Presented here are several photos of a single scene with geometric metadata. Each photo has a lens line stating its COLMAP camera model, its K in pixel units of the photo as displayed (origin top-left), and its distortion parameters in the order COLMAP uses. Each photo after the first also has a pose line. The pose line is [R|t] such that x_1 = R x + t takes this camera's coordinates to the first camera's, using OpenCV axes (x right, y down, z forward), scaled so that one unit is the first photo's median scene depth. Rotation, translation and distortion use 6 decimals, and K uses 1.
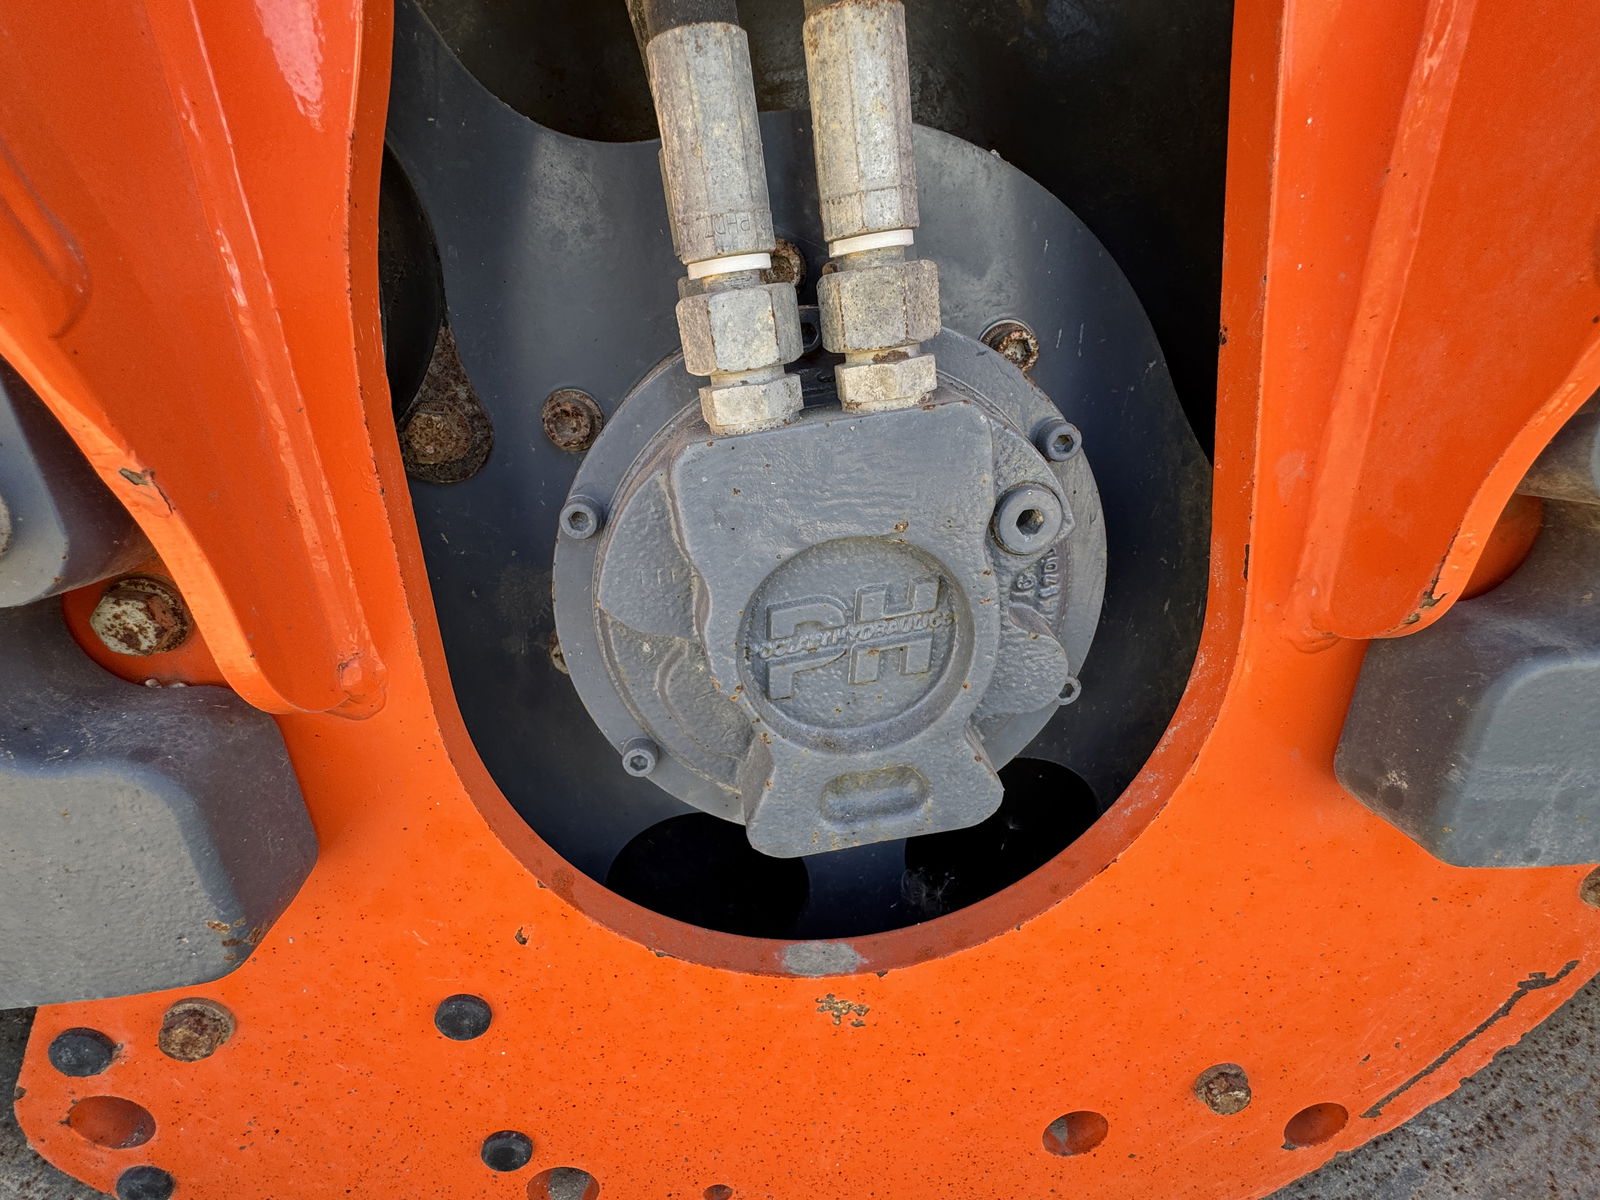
lens RADIAL K [[749.4, 0, 797.2], [0, 749.4, 601.8], [0, 0, 1]] dist [-0.004975, 0.001710]
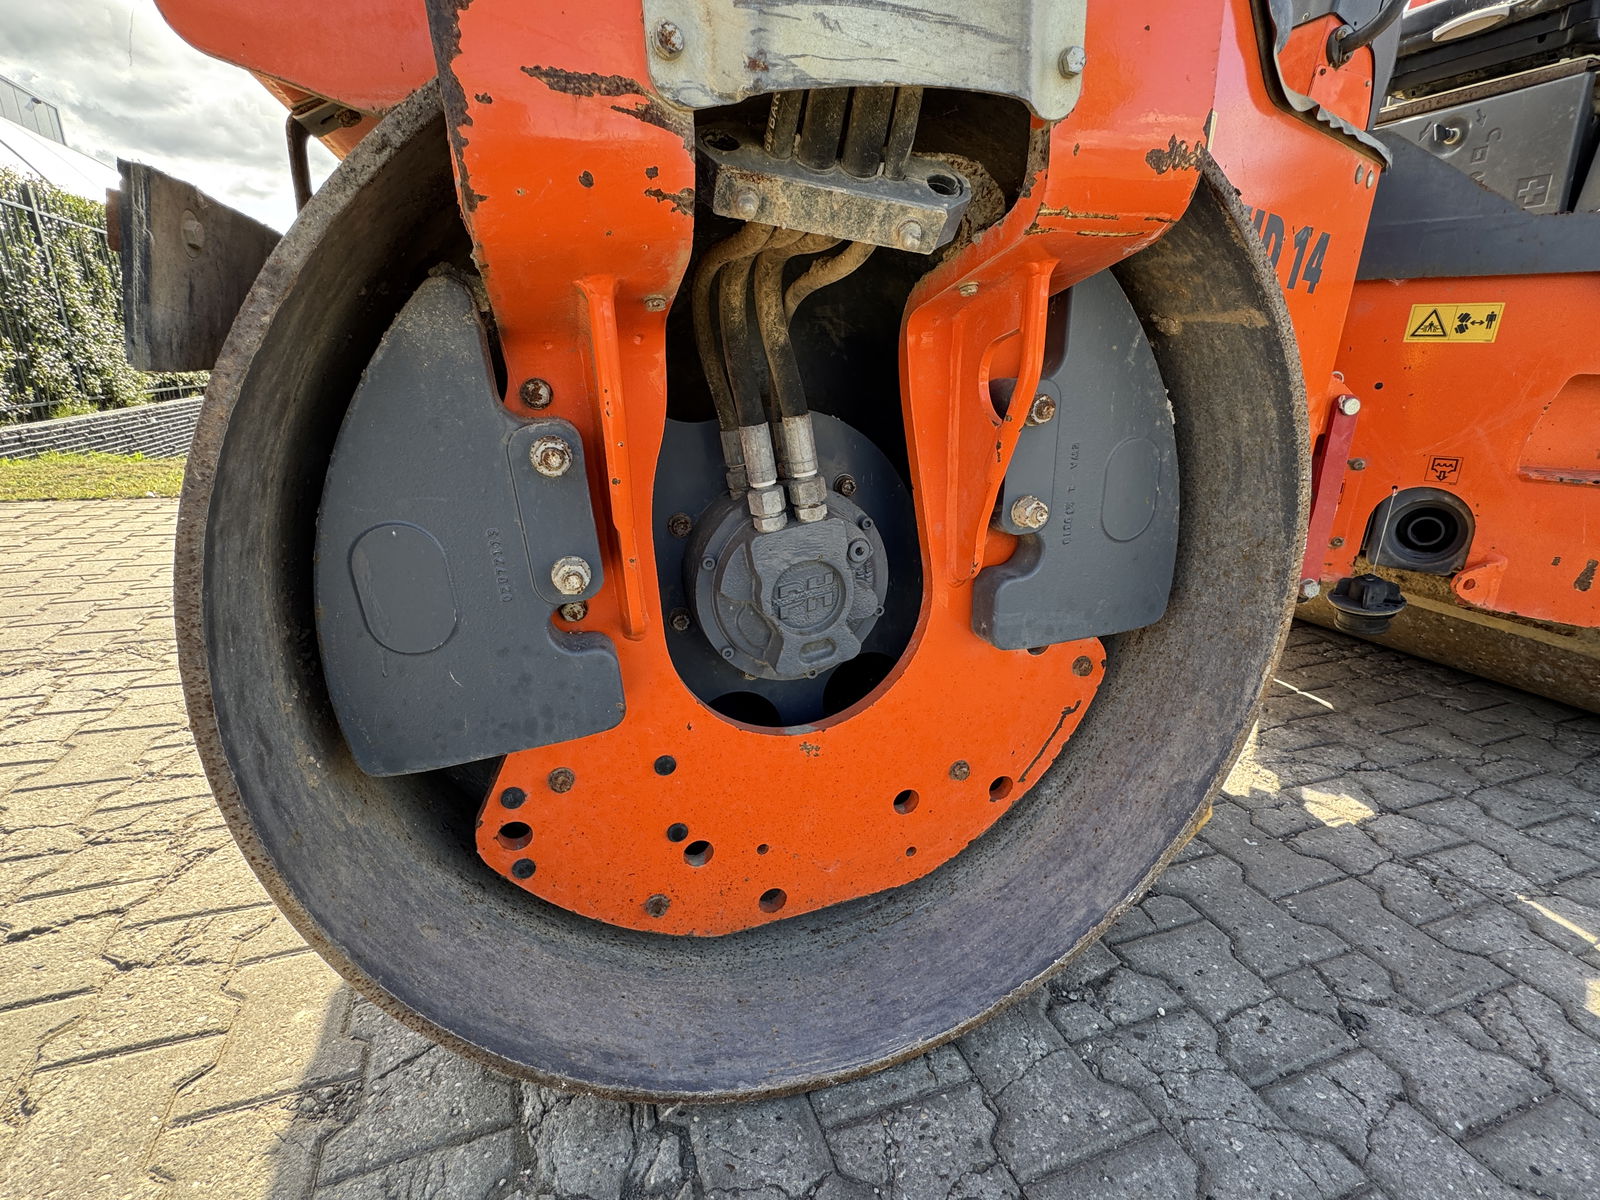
lens RADIAL K [[749.4, 0, 812.4], [0, 749.4, 588.6], [0, 0, 1]] dist [-0.004975, 0.001710]
pose [[0.969507, -0.094531, 0.226098, -0.546764], [0.107221, 0.993239, -0.044495, 0.148795], [-0.220363, 0.067381, 0.973088, -1.809088]]
